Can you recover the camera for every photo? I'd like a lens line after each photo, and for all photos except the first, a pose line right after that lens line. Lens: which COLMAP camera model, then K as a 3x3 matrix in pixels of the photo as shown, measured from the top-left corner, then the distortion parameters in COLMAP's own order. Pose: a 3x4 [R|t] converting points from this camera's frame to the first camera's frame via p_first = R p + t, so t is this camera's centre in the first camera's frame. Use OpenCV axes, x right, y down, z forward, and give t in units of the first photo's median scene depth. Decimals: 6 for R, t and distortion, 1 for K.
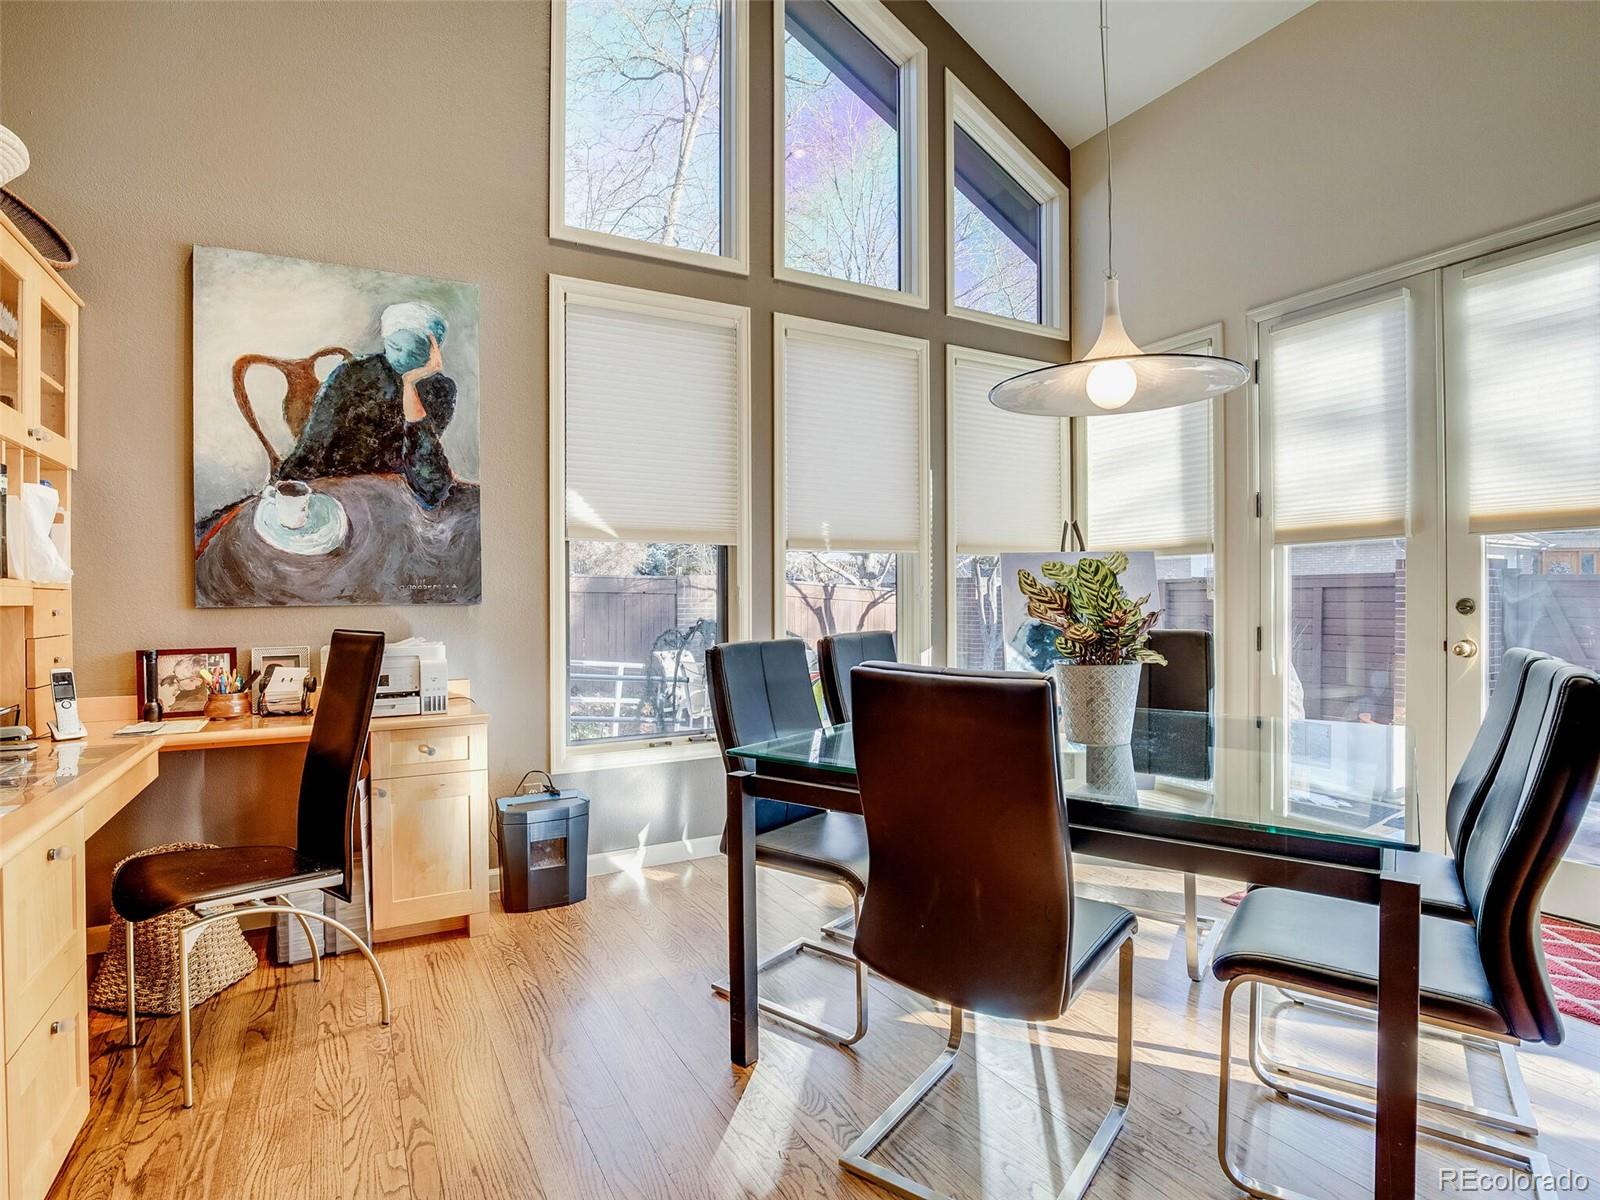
lens RADIAL K [[828.0, 0, 800.0], [0, 828.0, 599.7], [0, 0, 1]] dist [-0.038057, 0.008624]
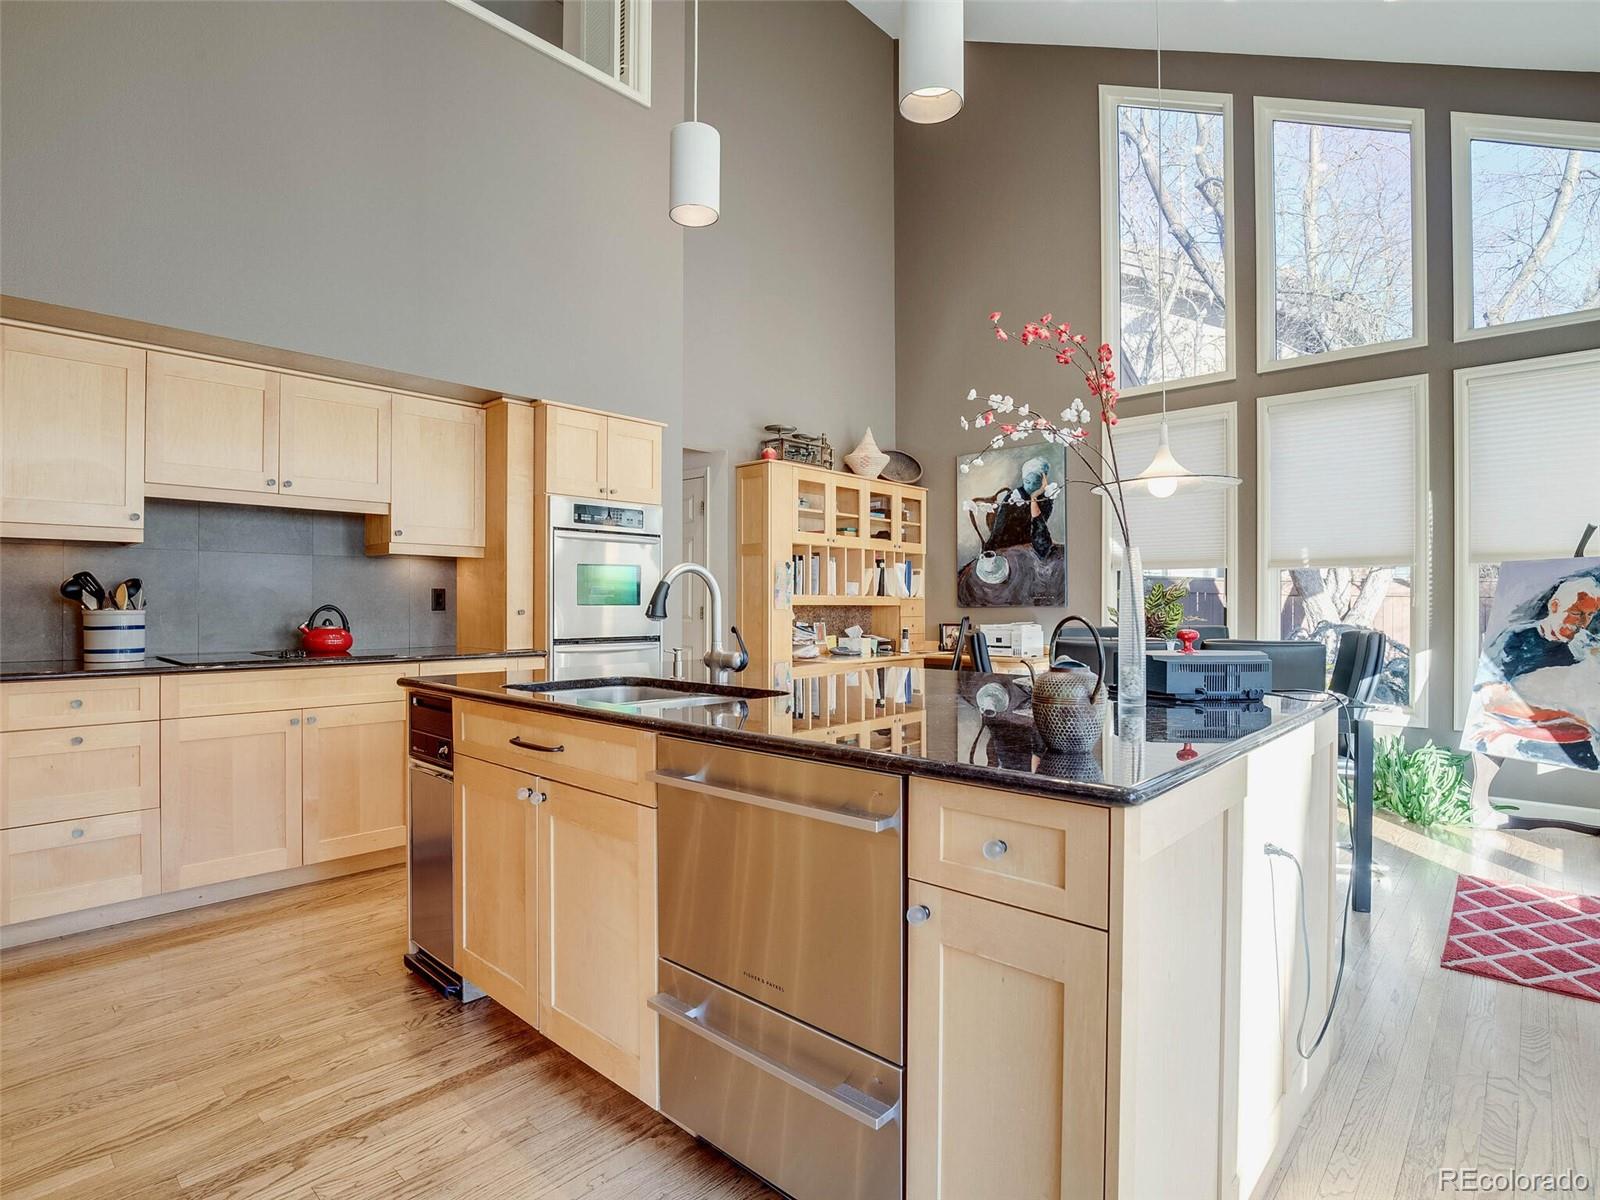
lens RADIAL K [[828.0, 0, 799.2], [0, 828.0, 602.3], [0, 0, 1]] dist [-0.038057, 0.008624]
pose [[0.322726, 0.002843, -0.946488, 1.290116], [-0.005775, 0.999983, 0.001035, -0.002979], [0.946475, 0.005132, 0.322737, -0.218809]]
